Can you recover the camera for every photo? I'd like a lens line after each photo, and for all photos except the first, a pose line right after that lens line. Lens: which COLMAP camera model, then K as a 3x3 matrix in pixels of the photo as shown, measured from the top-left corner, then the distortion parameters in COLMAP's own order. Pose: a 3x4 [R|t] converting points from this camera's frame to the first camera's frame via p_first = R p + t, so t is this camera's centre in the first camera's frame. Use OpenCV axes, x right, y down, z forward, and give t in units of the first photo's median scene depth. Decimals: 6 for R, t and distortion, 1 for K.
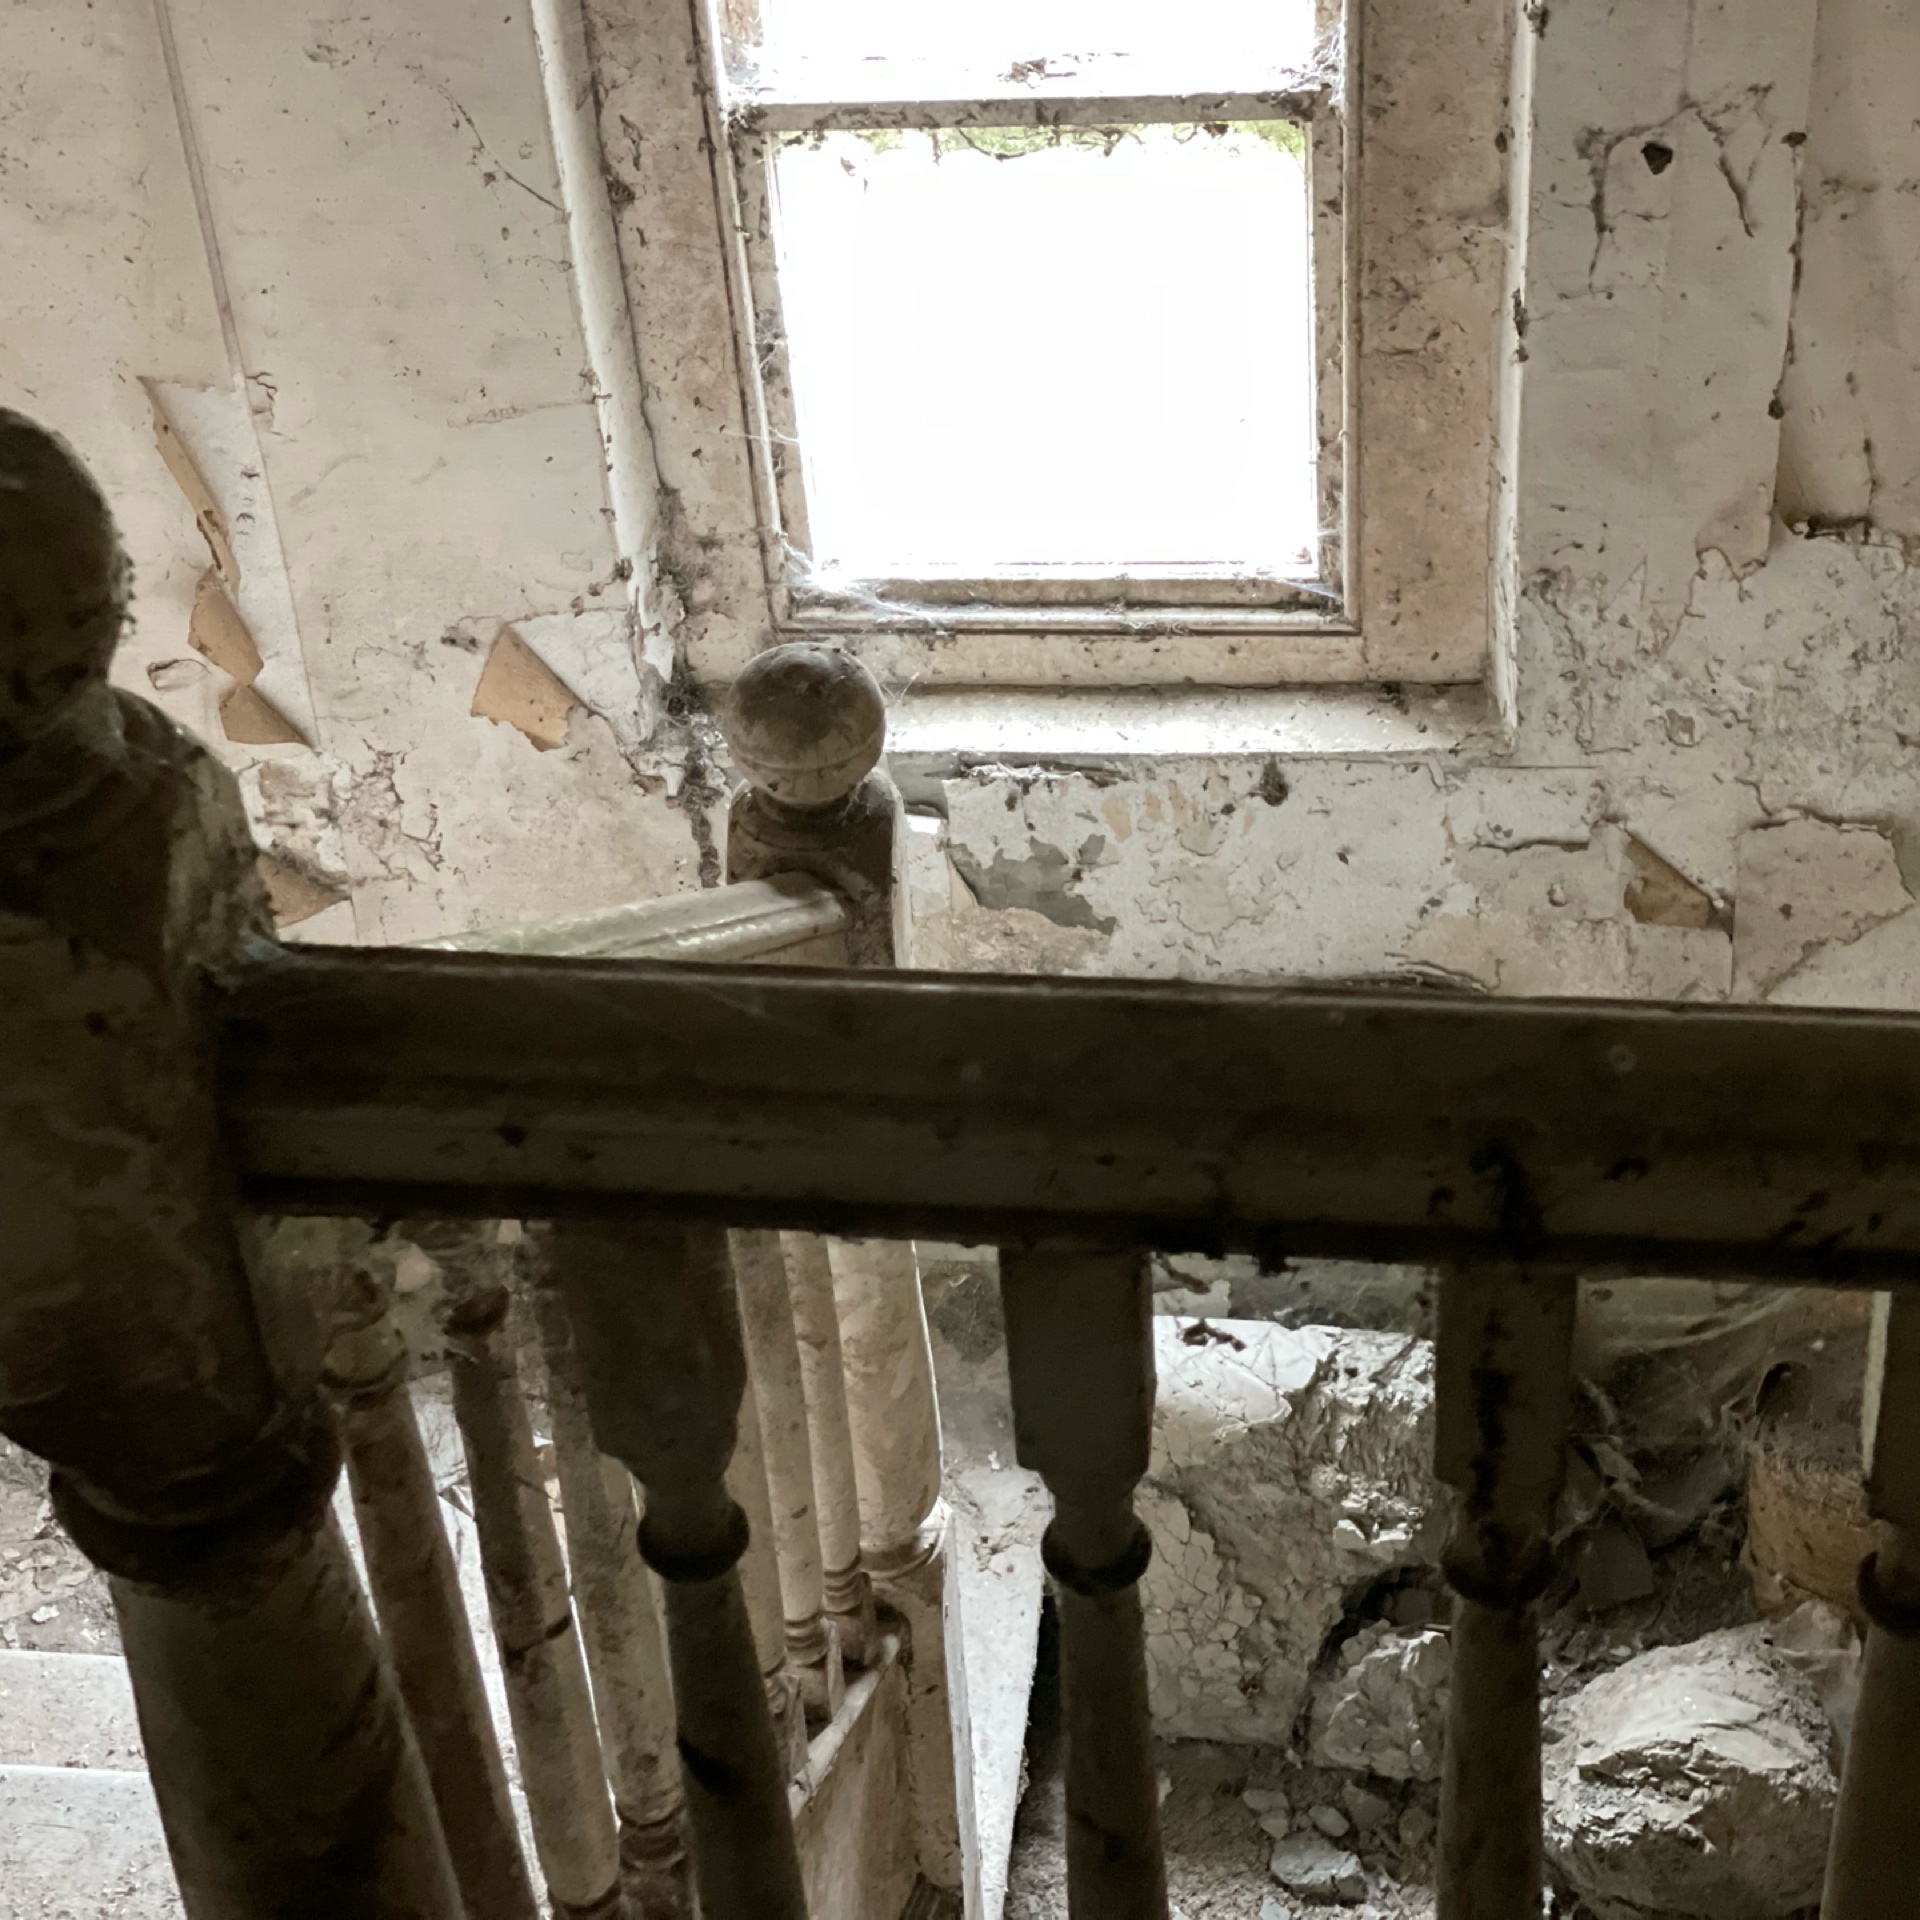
lens RADIAL K [[4042.8, 0, 1113.6], [0, 4042.8, 959.8], [0, 0, 1]] dist [0.007425, 0.218073]
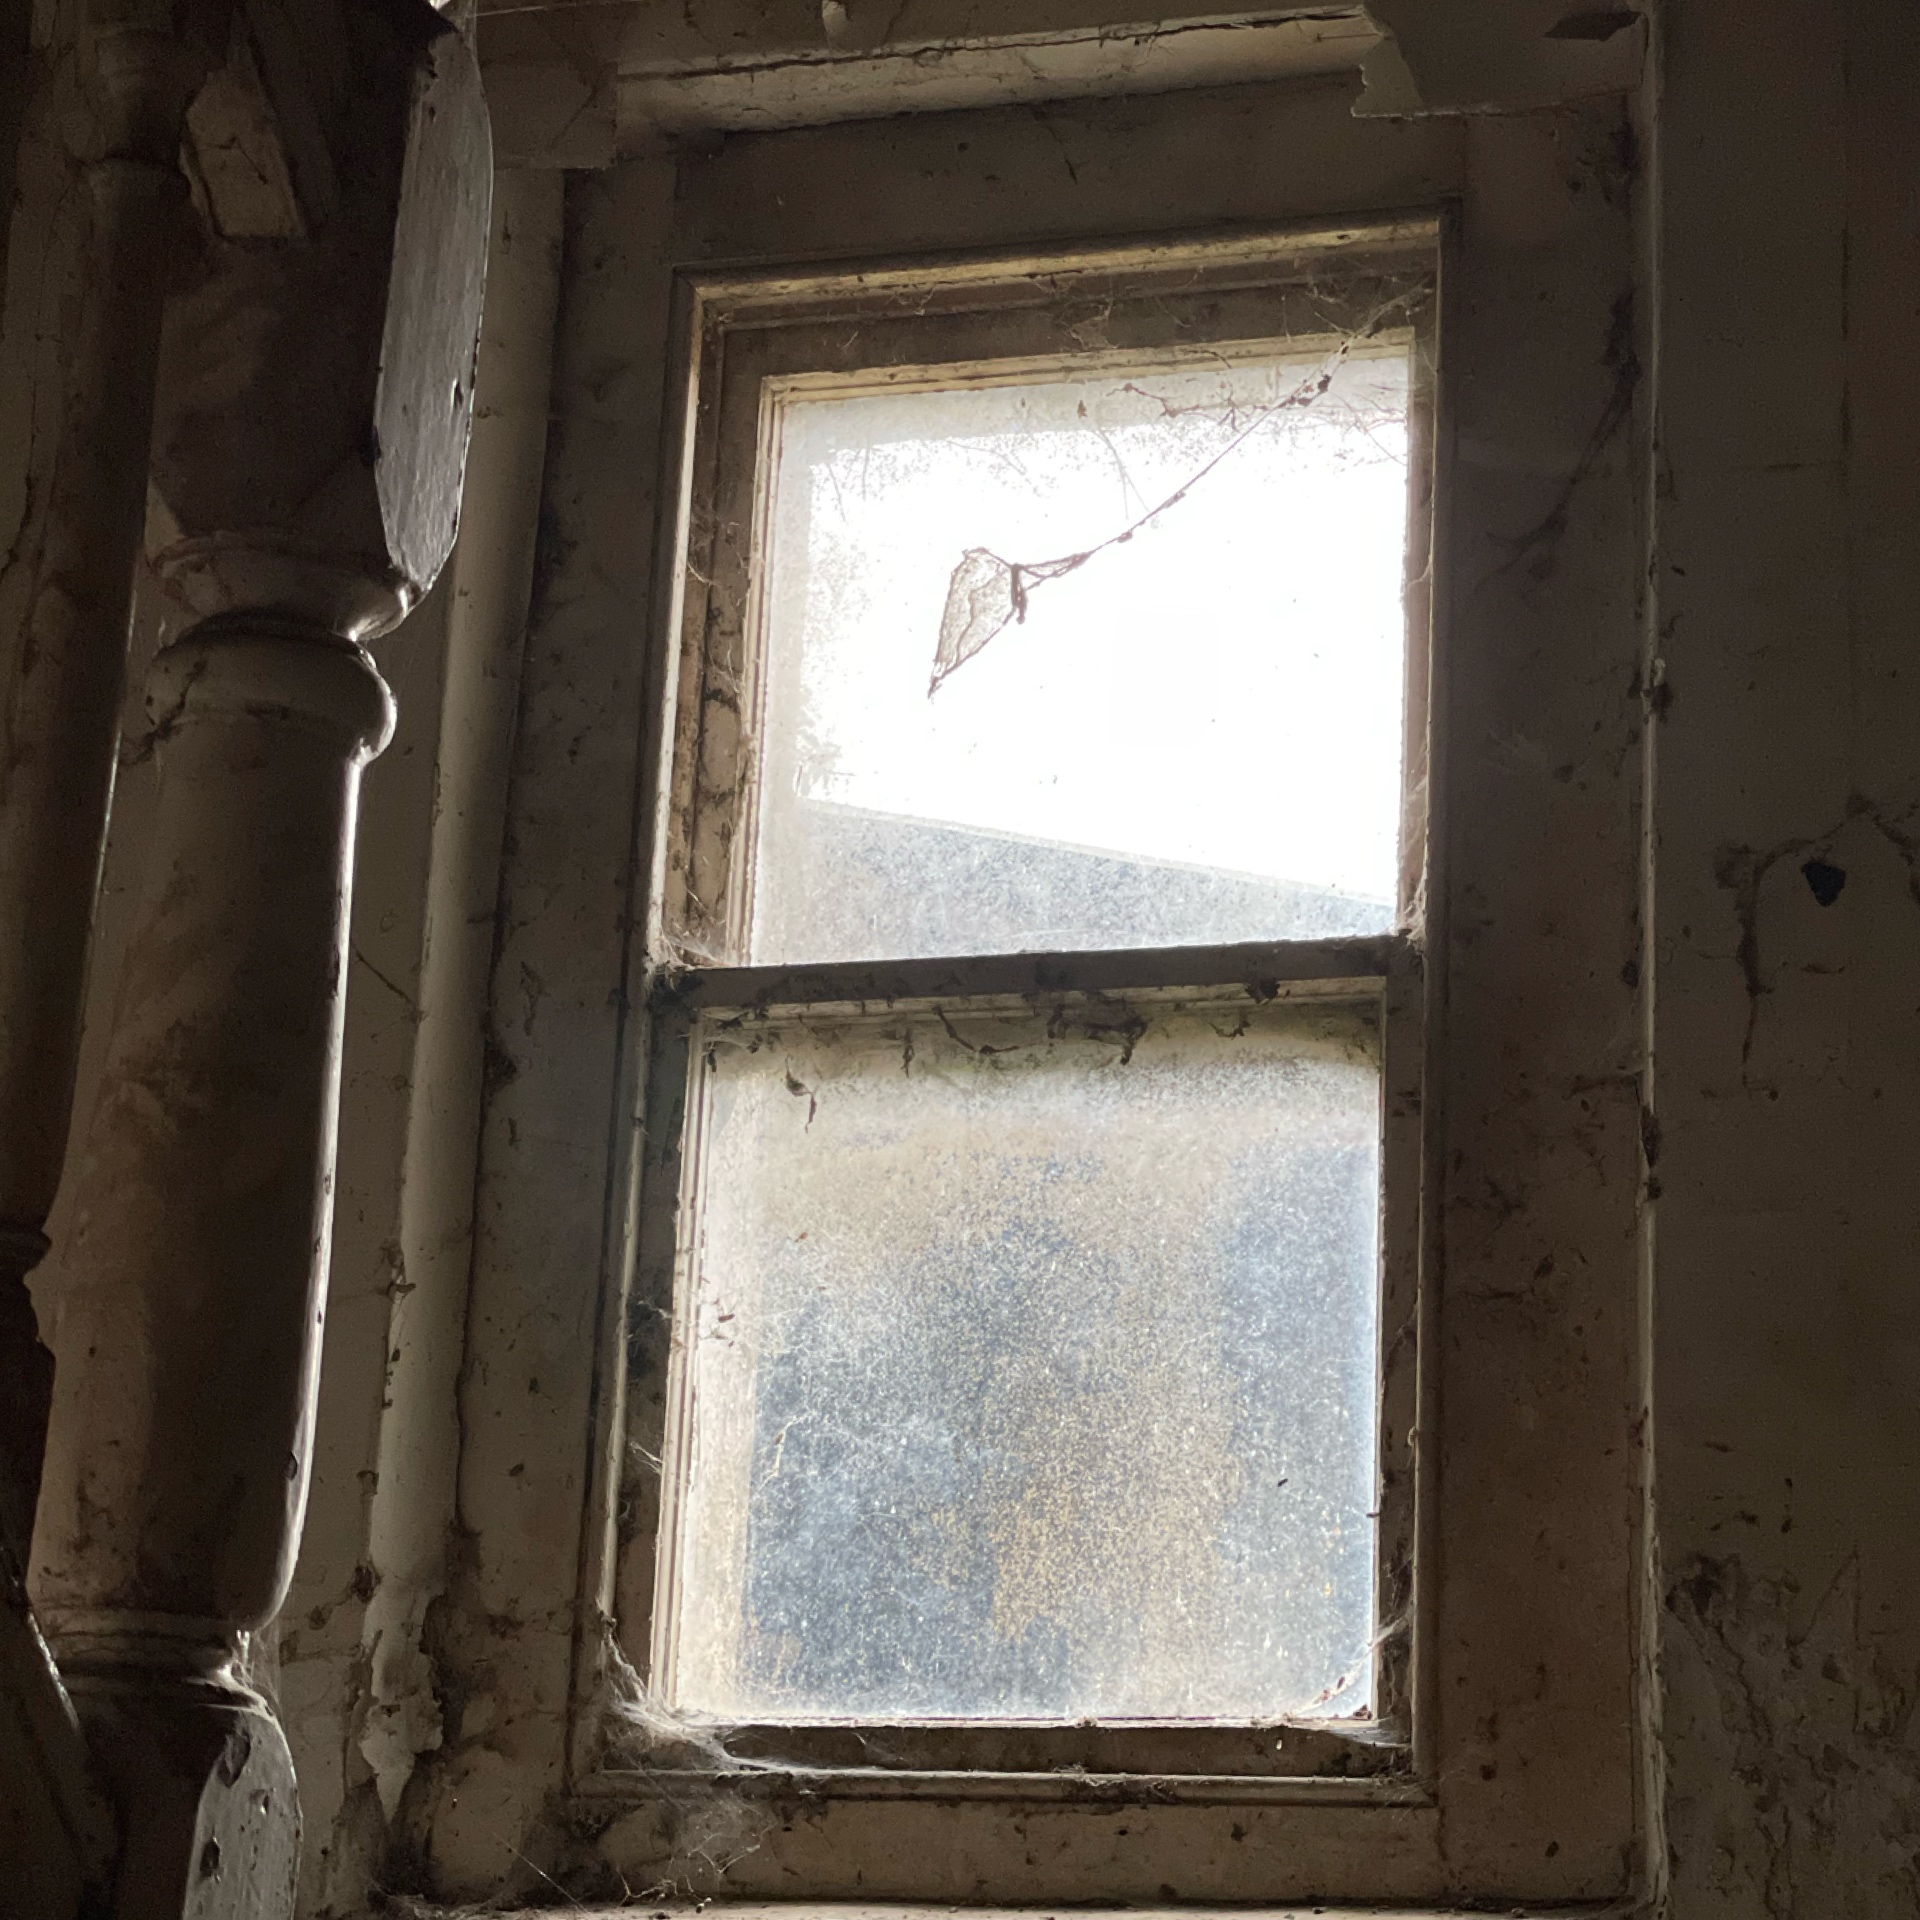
lens RADIAL K [[4042.8, 0, 1113.6], [0, 4042.8, 959.8], [0, 0, 1]] dist [0.007425, 0.218073]
pose [[0.983088, 0.020057, -0.182032, 0.130959], [-0.168710, 0.485848, -0.857606, 0.433425], [0.071238, 0.873813, 0.481016, 0.597884]]
